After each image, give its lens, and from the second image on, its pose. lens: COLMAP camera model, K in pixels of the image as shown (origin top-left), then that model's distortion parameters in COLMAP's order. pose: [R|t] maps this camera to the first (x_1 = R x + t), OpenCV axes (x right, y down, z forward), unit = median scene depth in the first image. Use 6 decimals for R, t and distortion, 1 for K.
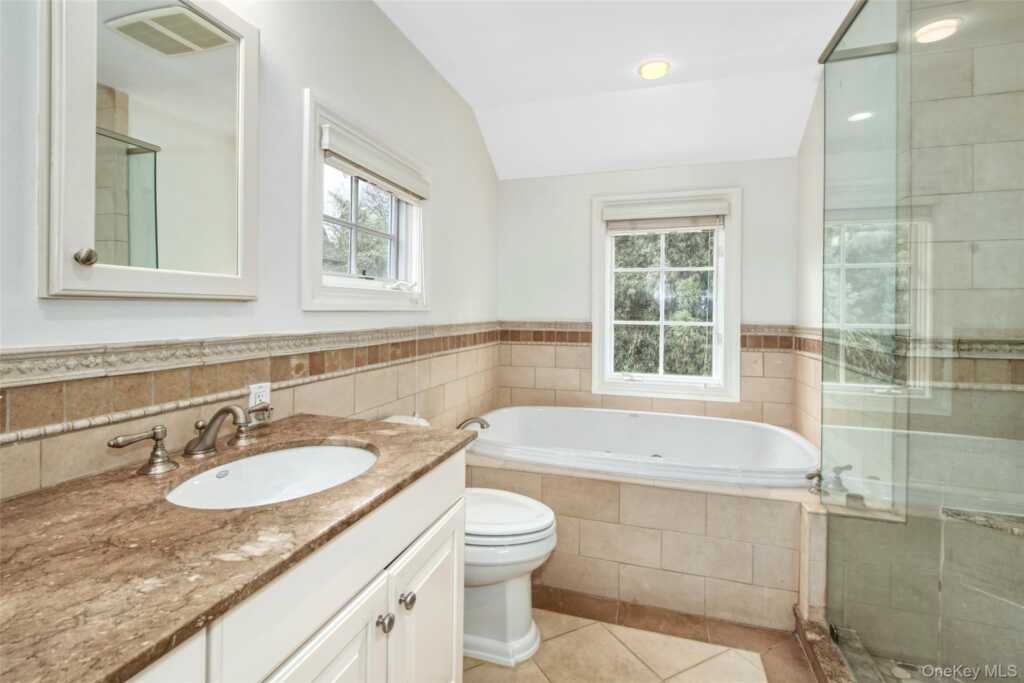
lens RADIAL K [[455.2, 0, 524.7], [0, 455.2, 309.7], [0, 0, 1]] dist [-0.002659, -0.001355]
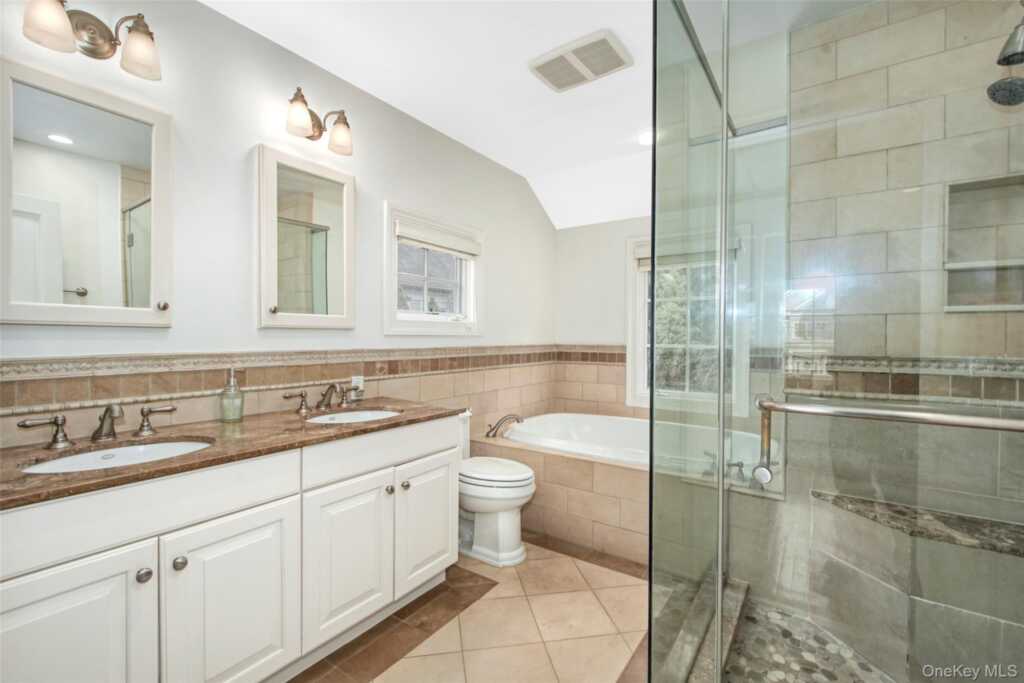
lens RADIAL K [[455.2, 0, 511.8], [0, 455.2, 341.3], [0, 0, 1]] dist [-0.002659, -0.001355]
pose [[0.942774, 0.000483, -0.333432, 0.453030], [0.002665, 0.999956, 0.008984, 0.009582], [0.333421, -0.009358, 0.942731, -0.368143]]
